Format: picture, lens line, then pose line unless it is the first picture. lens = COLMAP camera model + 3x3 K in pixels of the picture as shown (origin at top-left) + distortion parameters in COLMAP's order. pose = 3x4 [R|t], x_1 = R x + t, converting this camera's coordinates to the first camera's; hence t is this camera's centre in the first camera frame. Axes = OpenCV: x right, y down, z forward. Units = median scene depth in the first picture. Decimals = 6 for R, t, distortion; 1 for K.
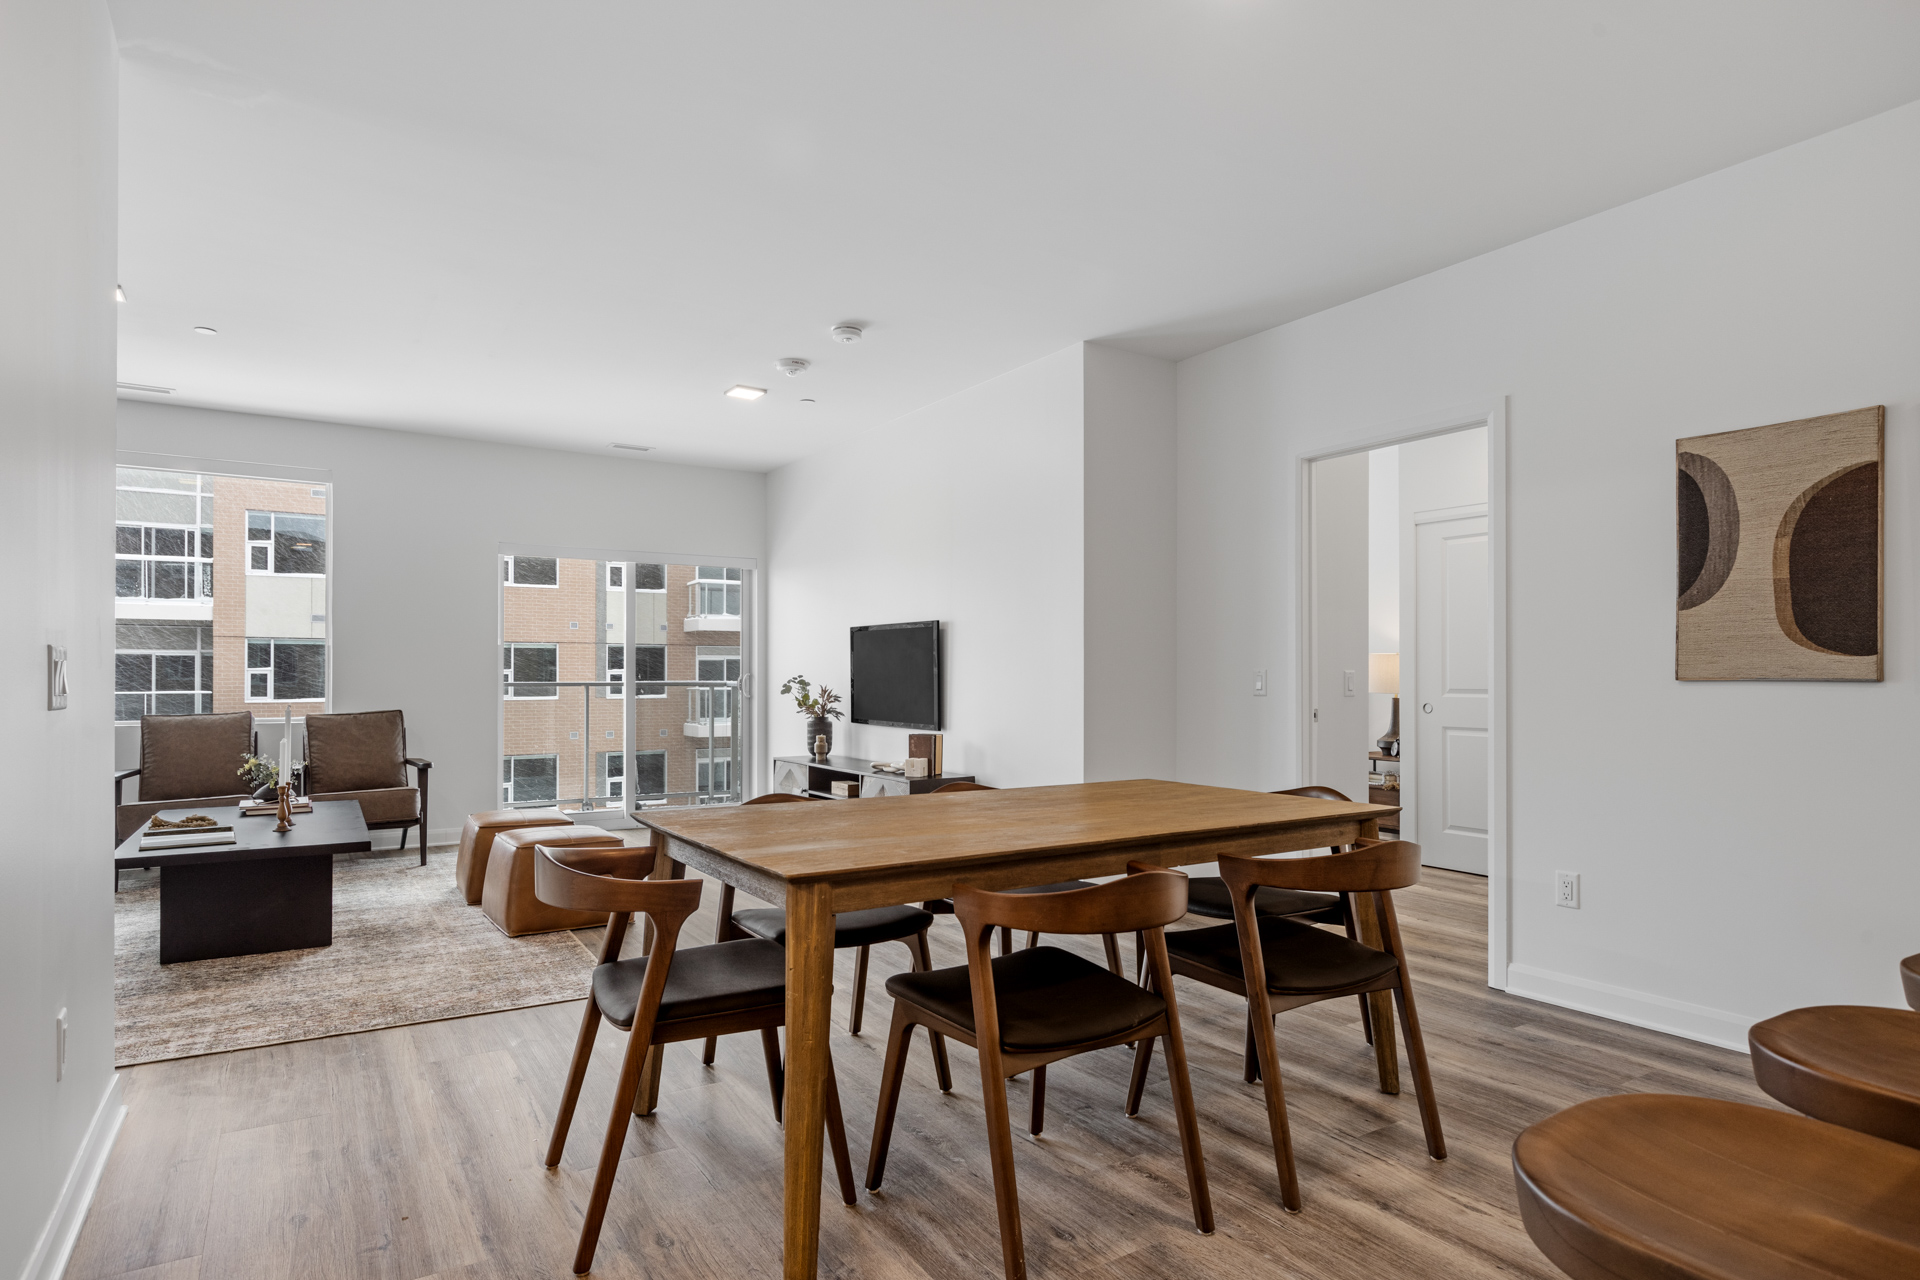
lens RADIAL K [[1045.1, 0, 957.5], [0, 1045.1, 673.3], [0, 0, 1]] dist [-0.001633, -0.000203]
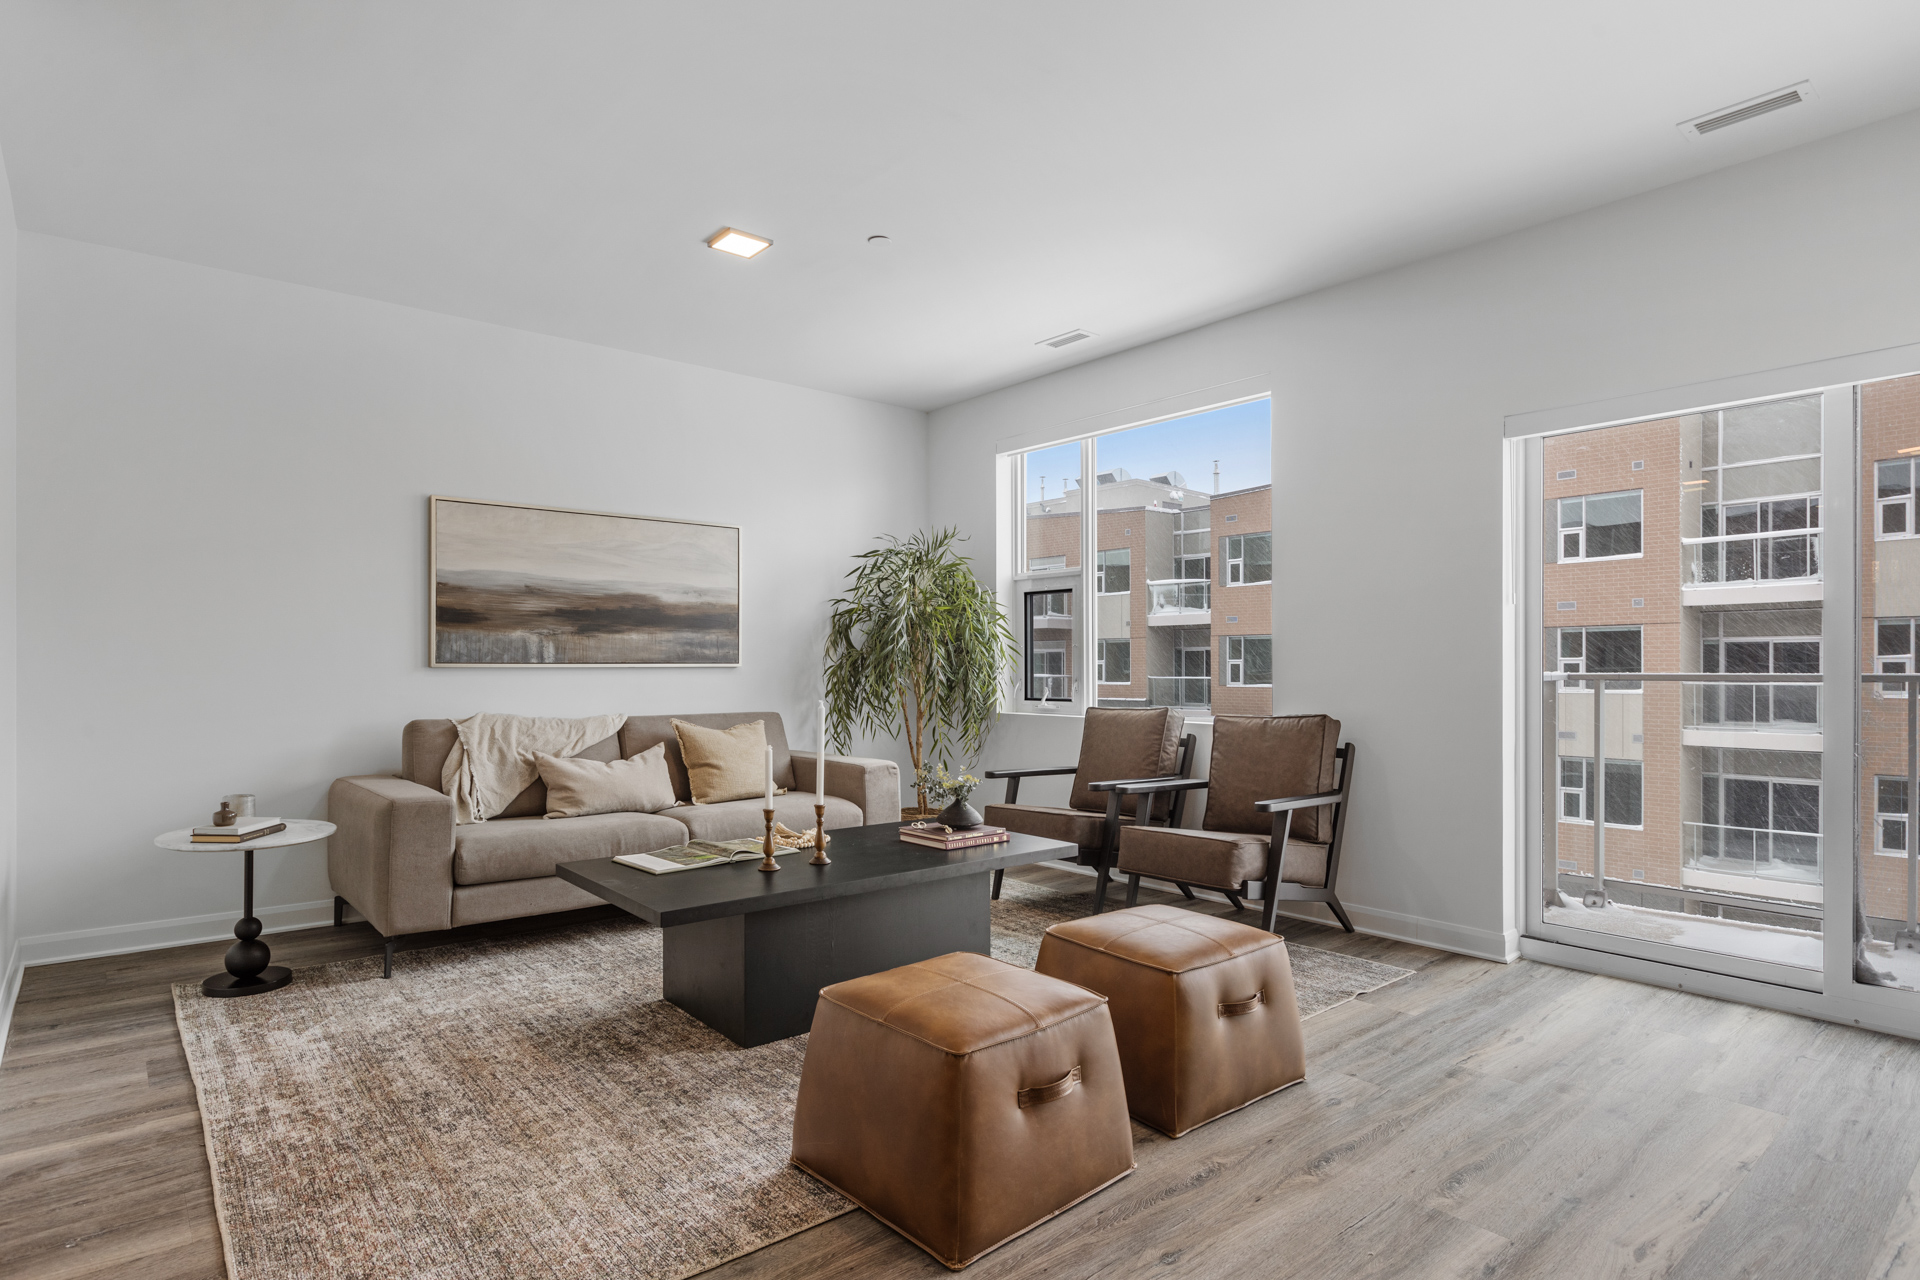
lens RADIAL K [[1014.8, 0, 956.7], [0, 1014.8, 665.7], [0, 0, 1]] dist [-0.000398, 0.000141]
pose [[0.124752, -0.001382, -0.992187, 0.053187], [0.003528, 0.999993, -0.000949, 0.004622], [0.992182, -0.003382, 0.124756, 0.653282]]
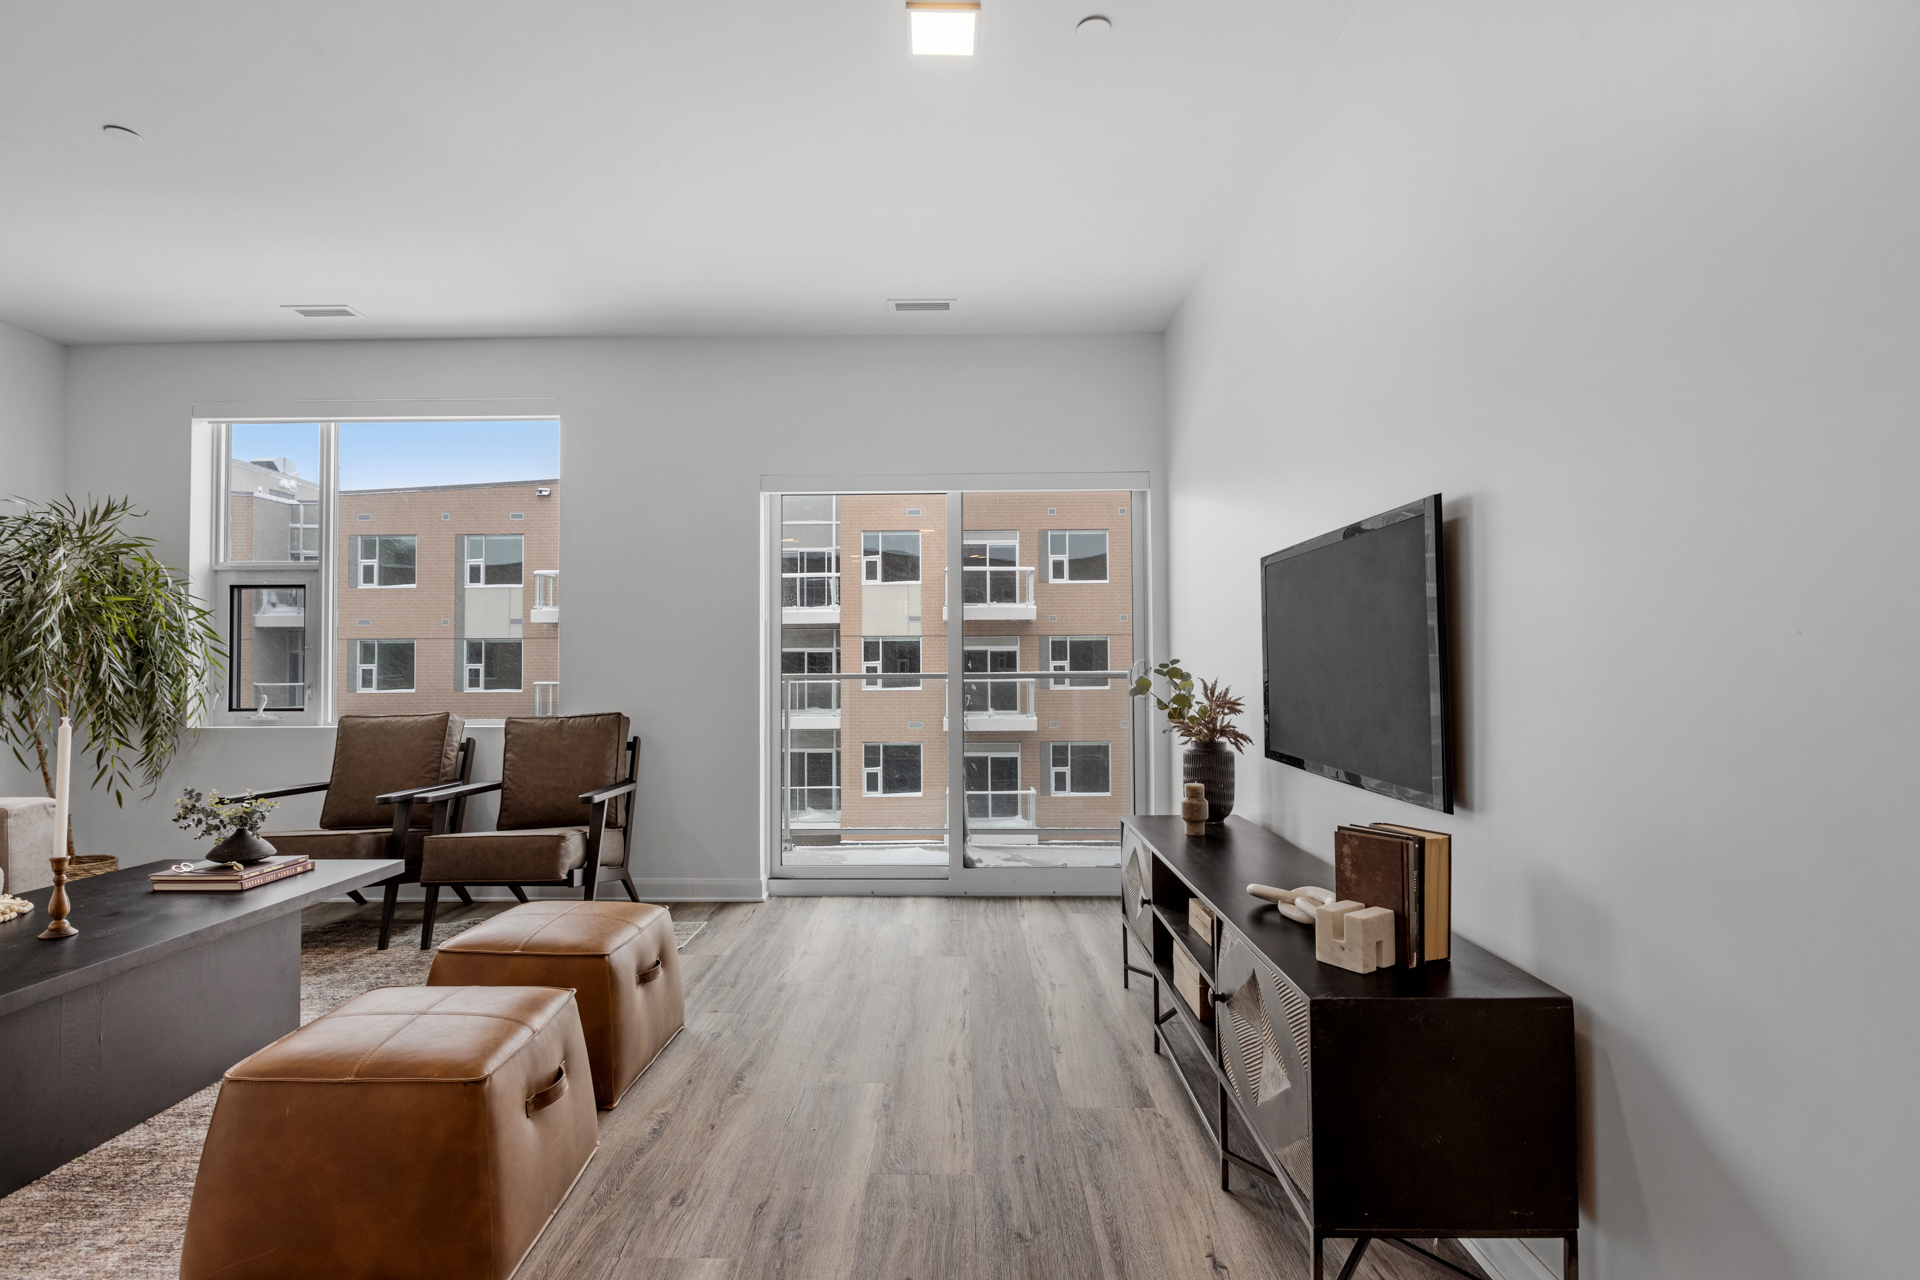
lens RADIAL K [[931.0, 0, 950.2], [0, 931.0, 643.6], [0, 0, 1]] dist [-0.001602, -0.000192]
pose [[0.830481, -0.019610, -0.556702, 0.015141], [0.007171, 0.999674, -0.024515, 0.004568], [0.557001, 0.016367, 0.830351, 0.553496]]
